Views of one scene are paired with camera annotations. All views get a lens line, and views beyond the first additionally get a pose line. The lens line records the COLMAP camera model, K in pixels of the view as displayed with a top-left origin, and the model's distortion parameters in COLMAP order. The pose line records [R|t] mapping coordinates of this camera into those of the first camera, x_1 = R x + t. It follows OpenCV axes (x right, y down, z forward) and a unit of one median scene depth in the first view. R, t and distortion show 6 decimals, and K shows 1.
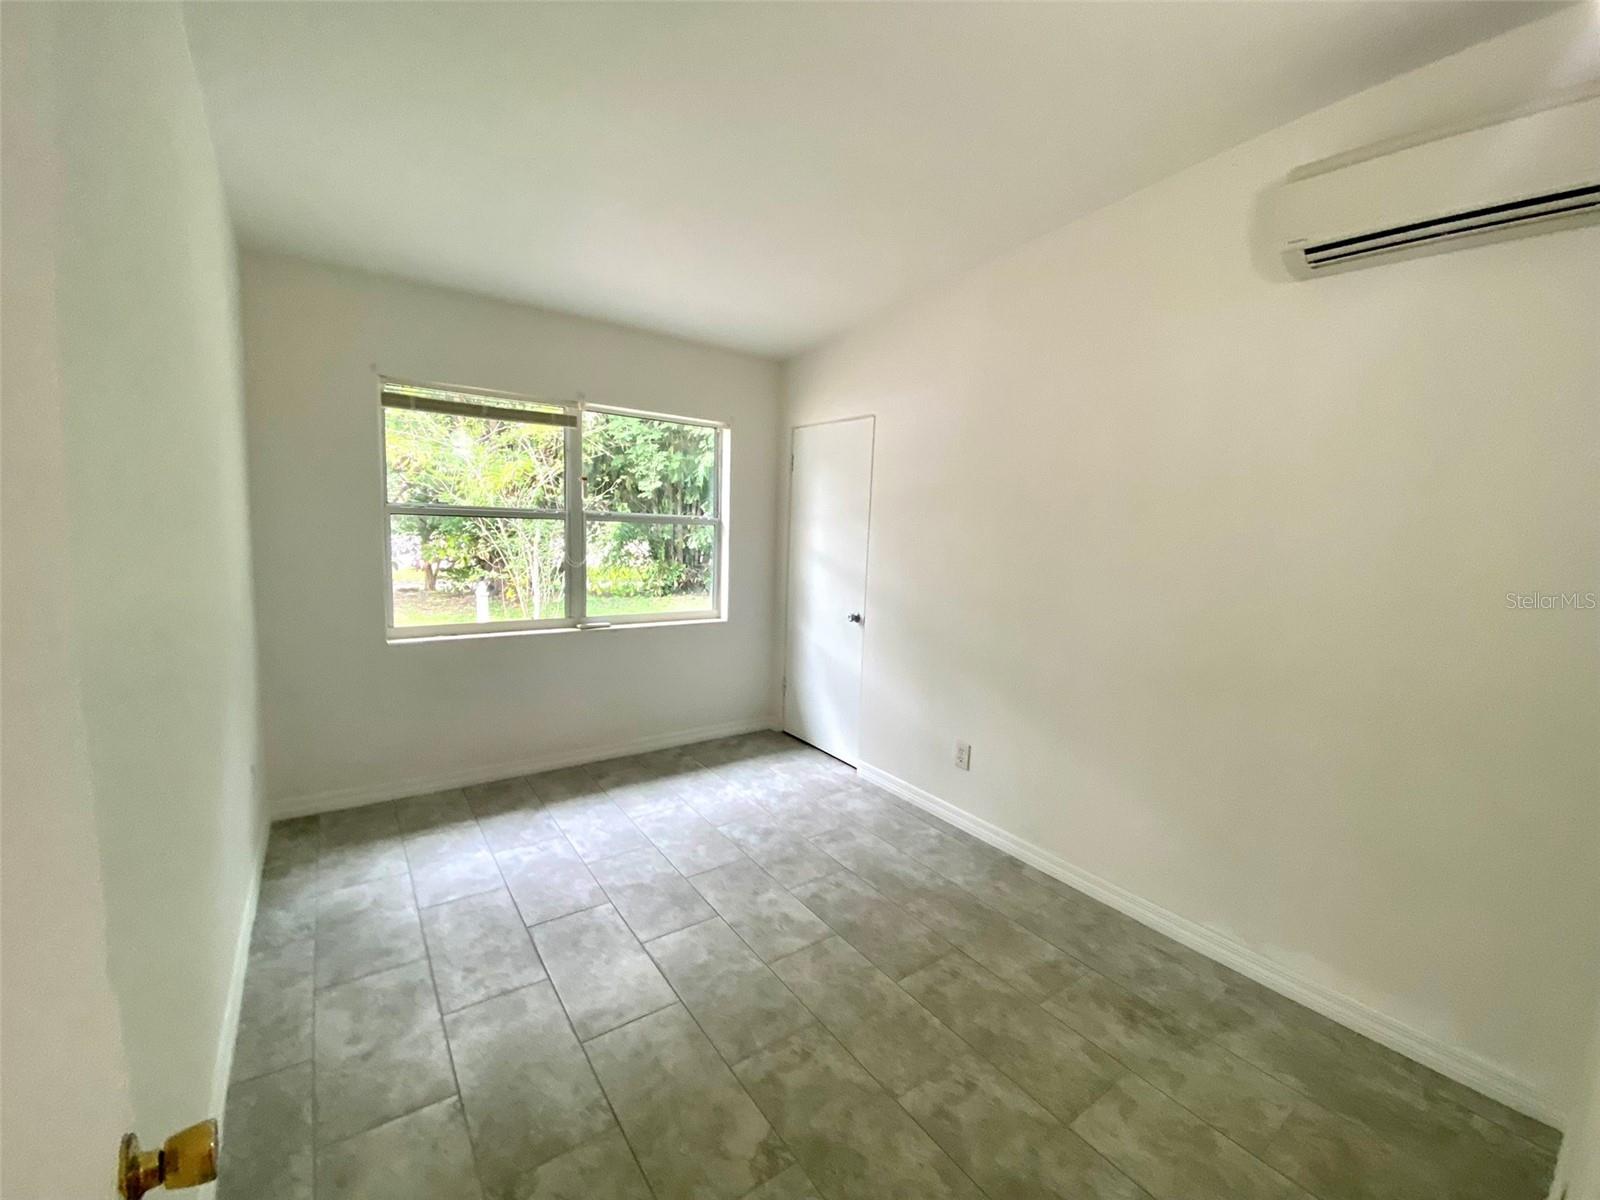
lens RADIAL K [[672.2, 0, 797.0], [0, 672.2, 588.9], [0, 0, 1]] dist [0.056827, -0.039482]
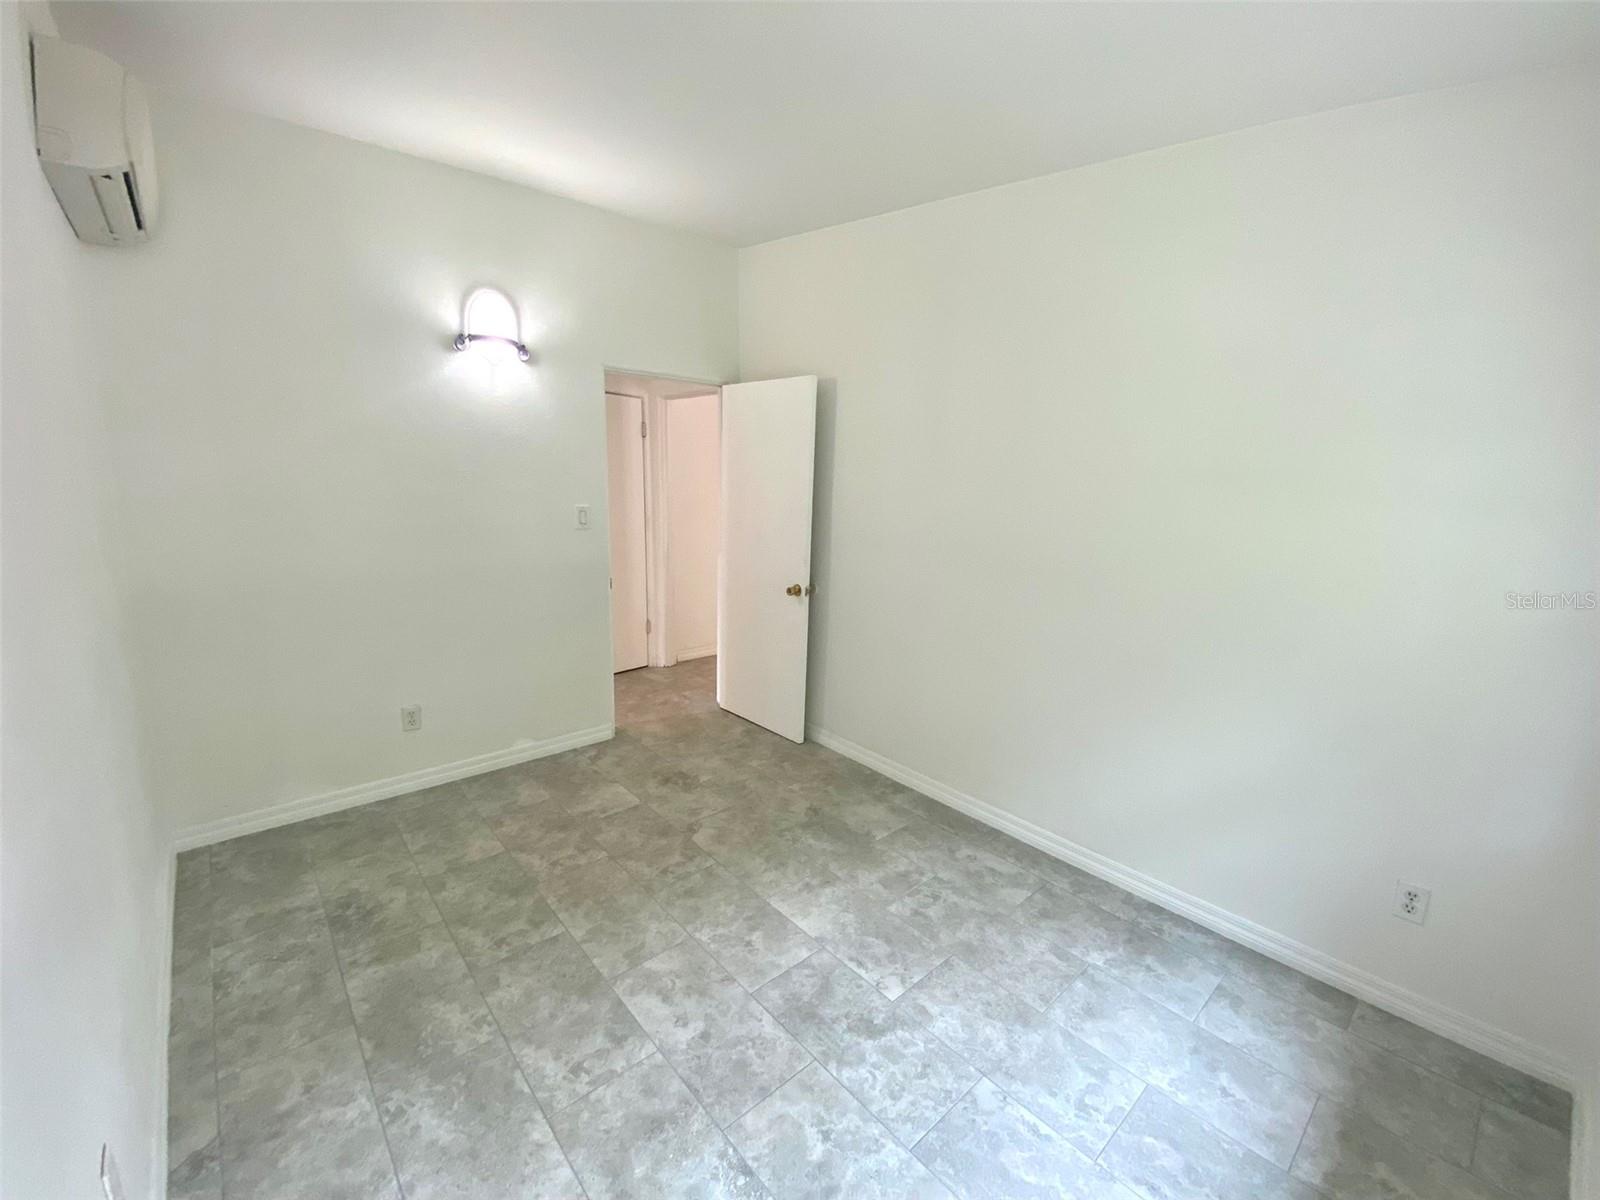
lens RADIAL K [[672.2, 0, 797.0], [0, 672.2, 588.9], [0, 0, 1]] dist [0.056827, -0.039482]
pose [[-0.993338, -0.038532, -0.108602, -0.069403], [-0.066833, 0.960383, 0.270550, -0.226163], [0.093875, 0.276006, -0.956561, 1.808533]]
